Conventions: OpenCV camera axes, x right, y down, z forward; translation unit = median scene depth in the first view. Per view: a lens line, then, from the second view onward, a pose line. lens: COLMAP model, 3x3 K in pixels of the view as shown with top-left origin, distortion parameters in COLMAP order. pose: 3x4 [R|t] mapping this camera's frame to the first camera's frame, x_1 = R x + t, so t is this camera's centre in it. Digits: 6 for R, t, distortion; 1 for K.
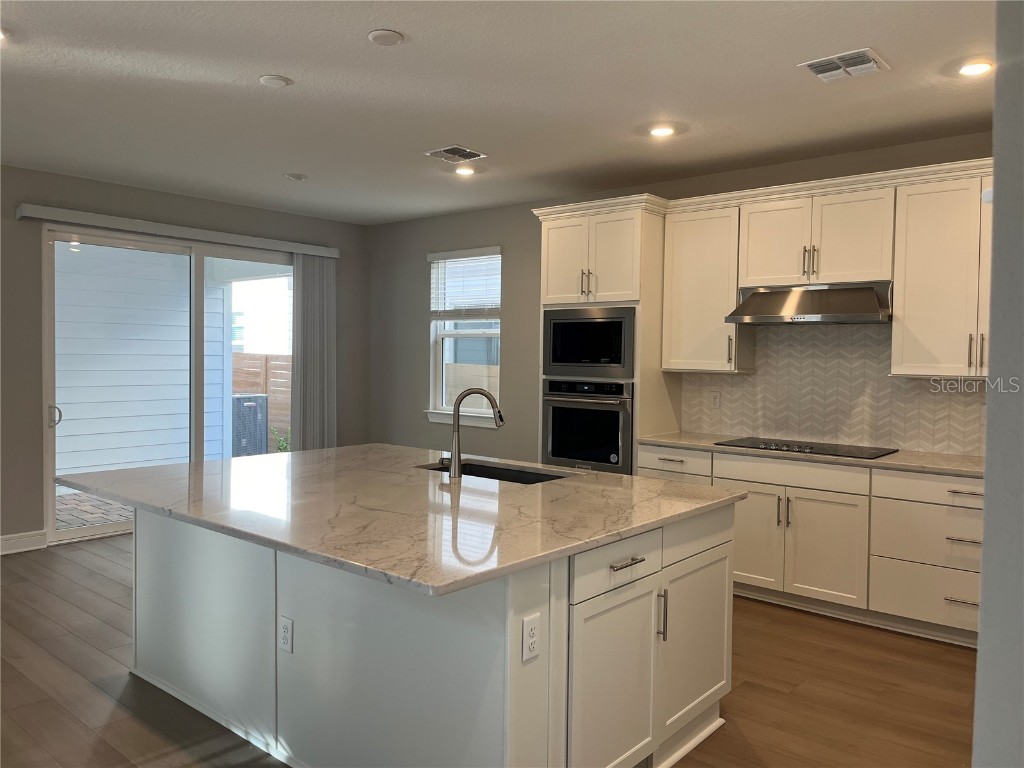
lens RADIAL K [[775.8, 0, 514.2], [0, 775.8, 379.6], [0, 0, 1]] dist [0.093626, -0.102439]
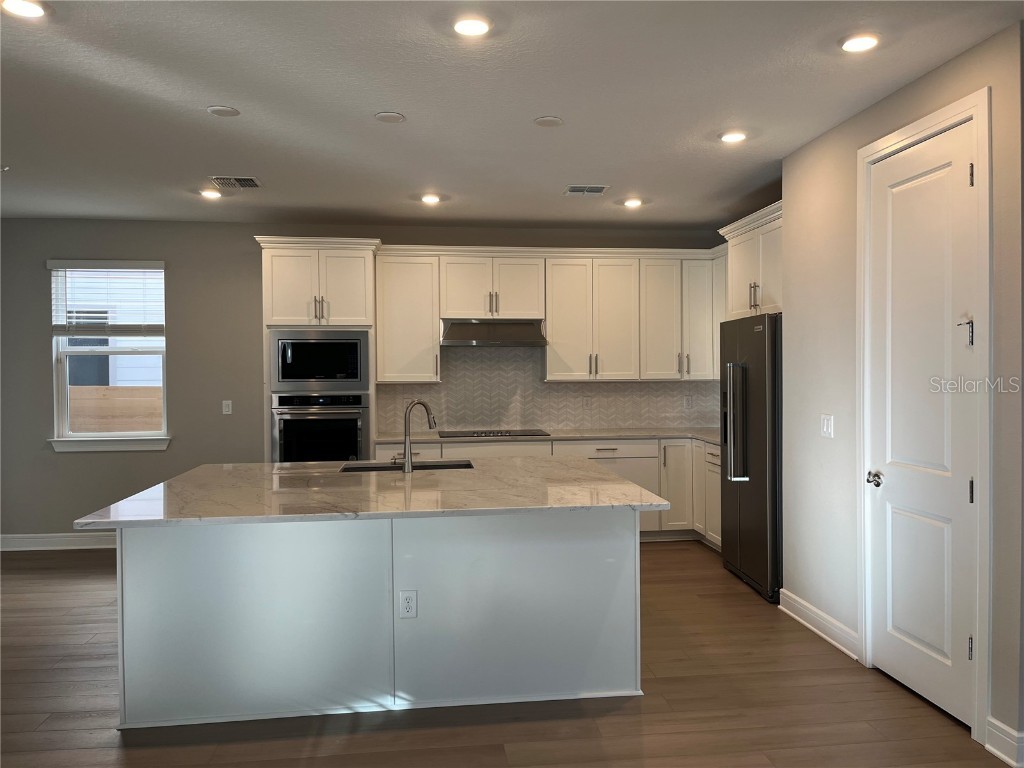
lens RADIAL K [[775.8, 0, 514.2], [0, 775.8, 379.6], [0, 0, 1]] dist [0.093626, -0.102439]
pose [[0.676178, -0.029607, 0.736143, -0.581930], [0.039529, 0.999211, 0.003878, -0.013773], [-0.735677, 0.026476, 0.676815, 0.021565]]
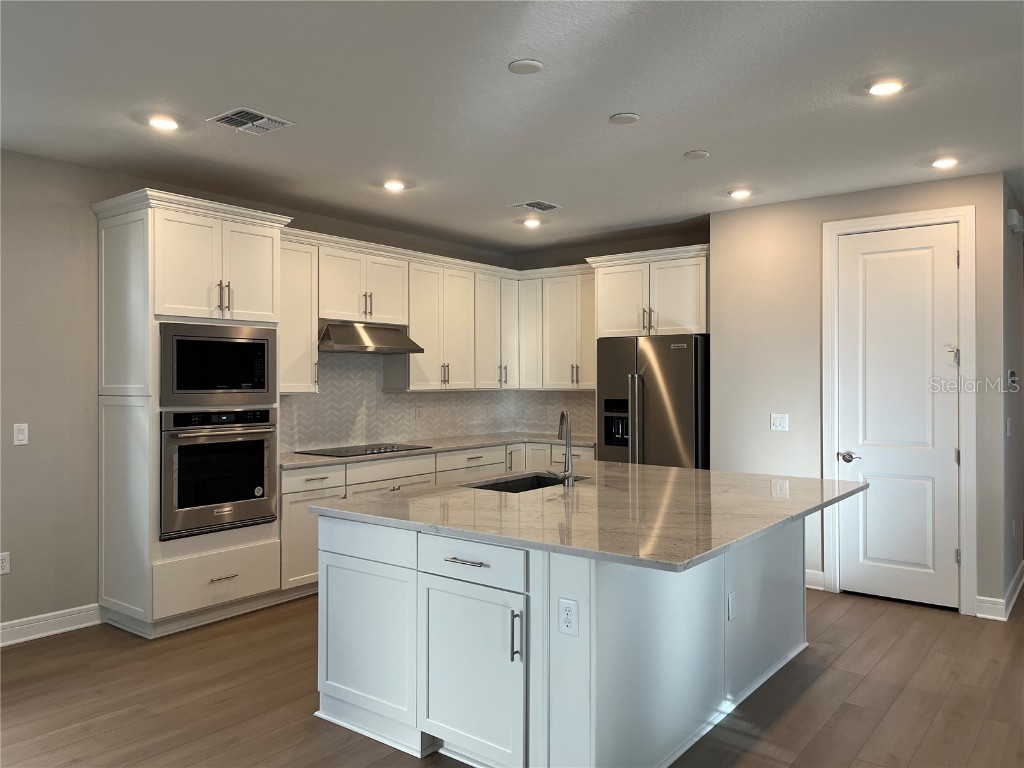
lens RADIAL K [[775.8, 0, 514.2], [0, 775.8, 379.6], [0, 0, 1]] dist [0.093626, -0.102439]
pose [[-0.051360, -0.016709, 0.998540, -0.828132], [0.030495, 0.999368, 0.018291, -0.039782], [-0.998215, 0.031390, -0.050818, 0.756663]]
